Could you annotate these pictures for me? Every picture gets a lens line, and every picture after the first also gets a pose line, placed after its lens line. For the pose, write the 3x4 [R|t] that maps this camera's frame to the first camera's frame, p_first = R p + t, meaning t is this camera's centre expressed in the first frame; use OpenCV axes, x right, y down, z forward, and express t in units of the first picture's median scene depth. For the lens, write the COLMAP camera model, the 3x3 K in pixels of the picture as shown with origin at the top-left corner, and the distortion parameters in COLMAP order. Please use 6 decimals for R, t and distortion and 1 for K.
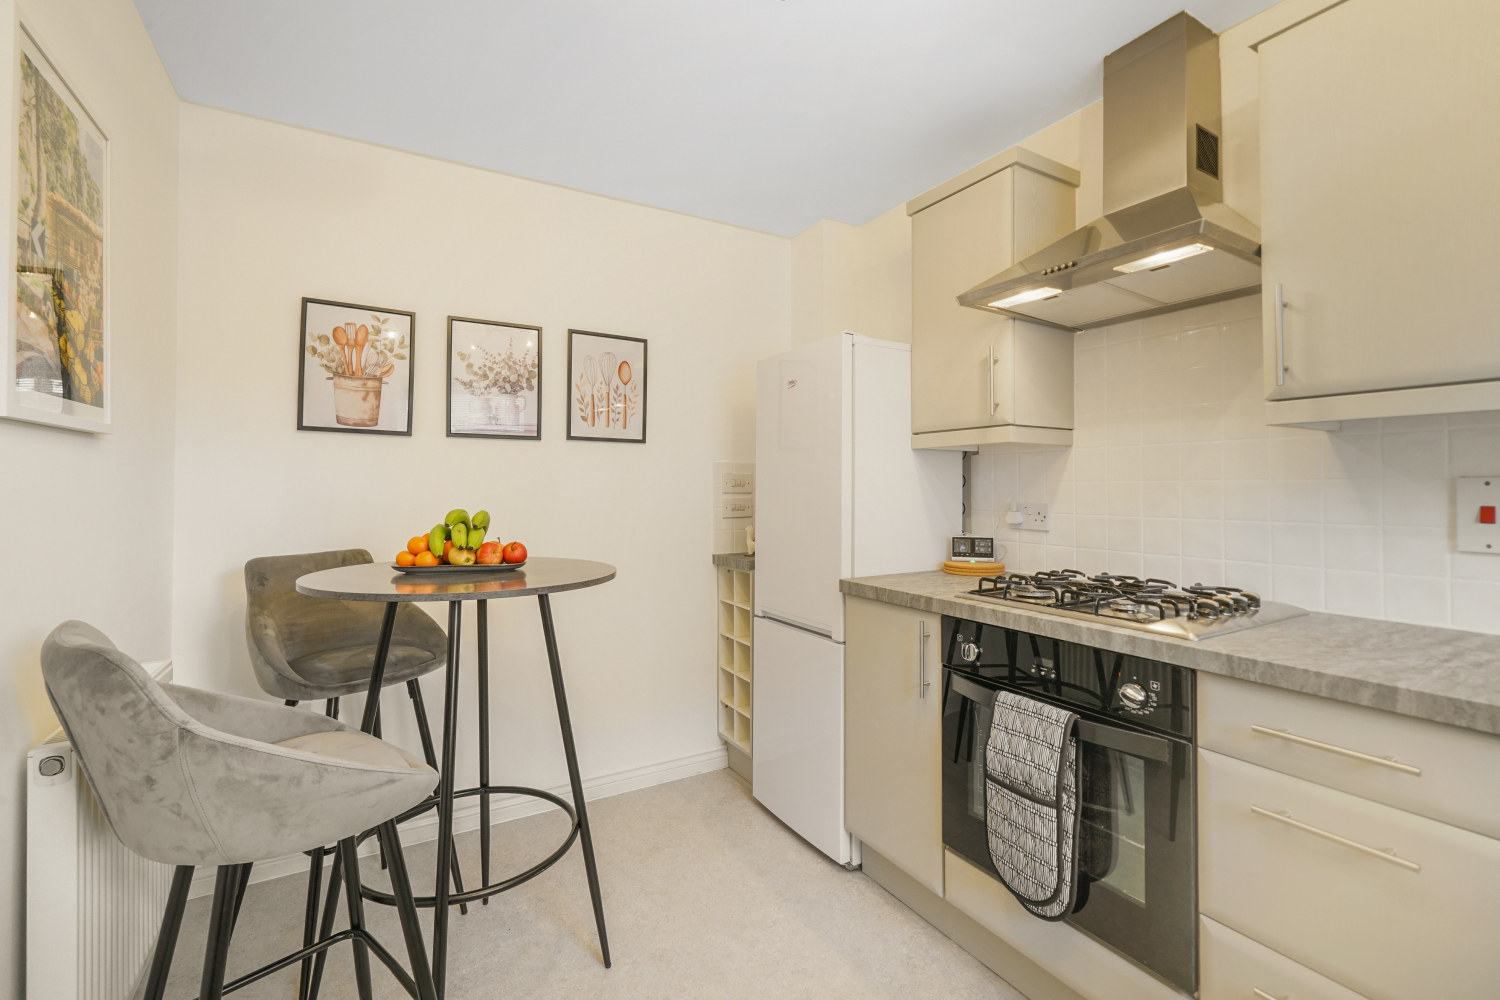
lens RADIAL K [[656.9, 0, 755.9], [0, 656.9, 486.7], [0, 0, 1]] dist [0.001848, -0.000428]
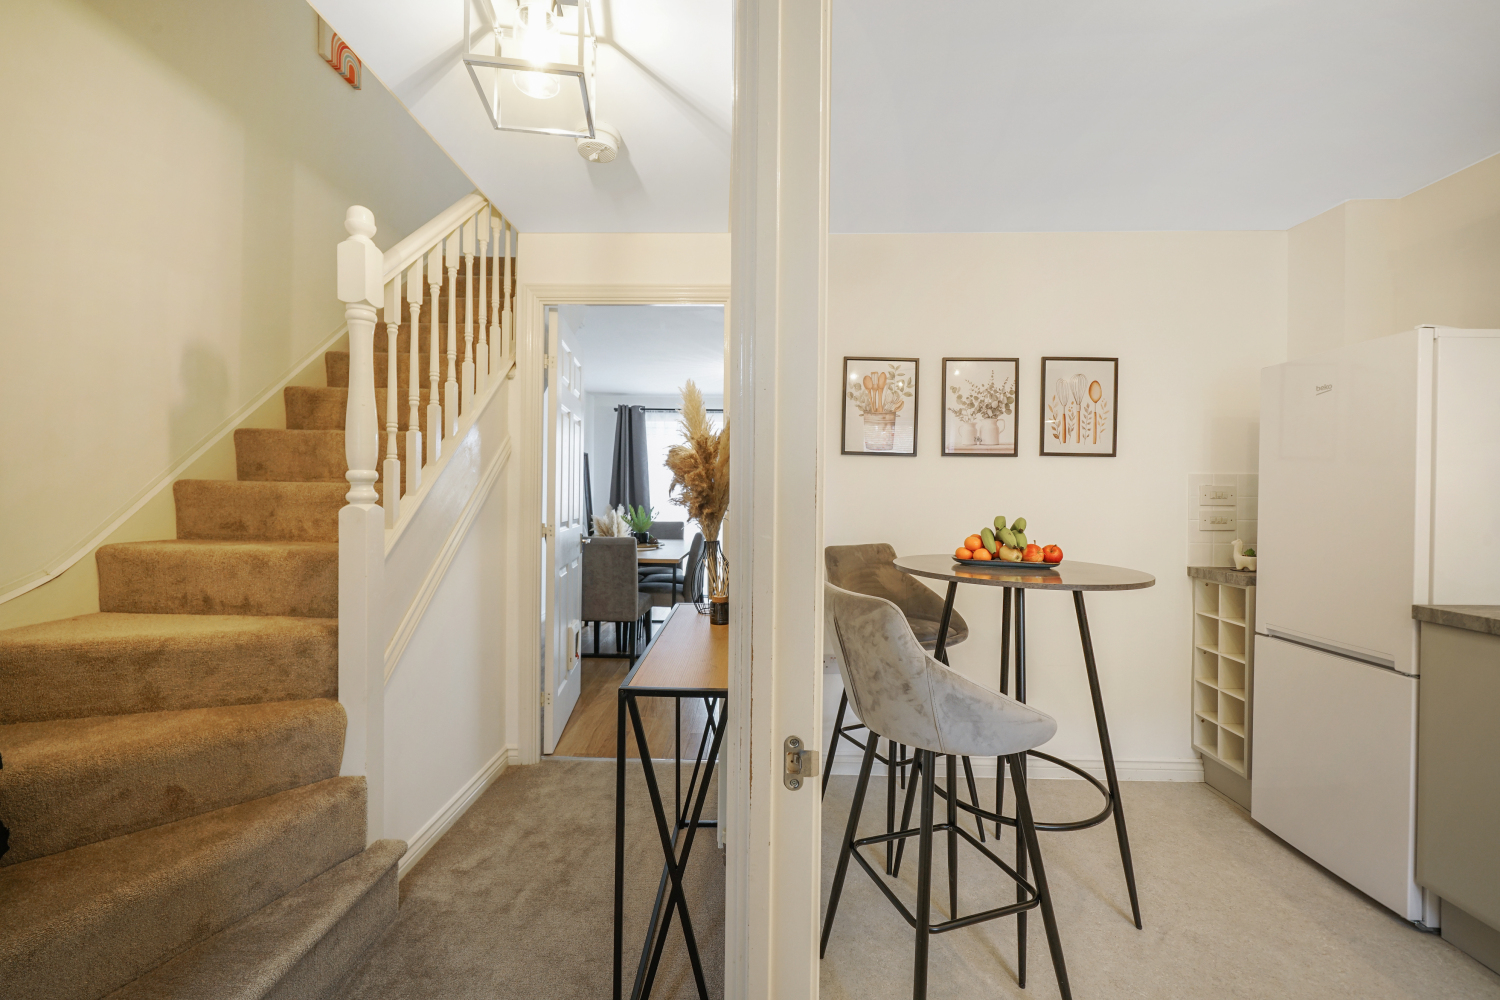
lens RADIAL K [[594.7, 0, 747.9], [0, 594.7, 501.9], [0, 0, 1]] dist [-0.006781, 0.000552]
pose [[0.842645, 0.014469, -0.538275, -0.181962], [-0.008217, 0.999868, 0.014012, -0.002928], [0.538407, -0.007384, 0.842653, -0.144295]]
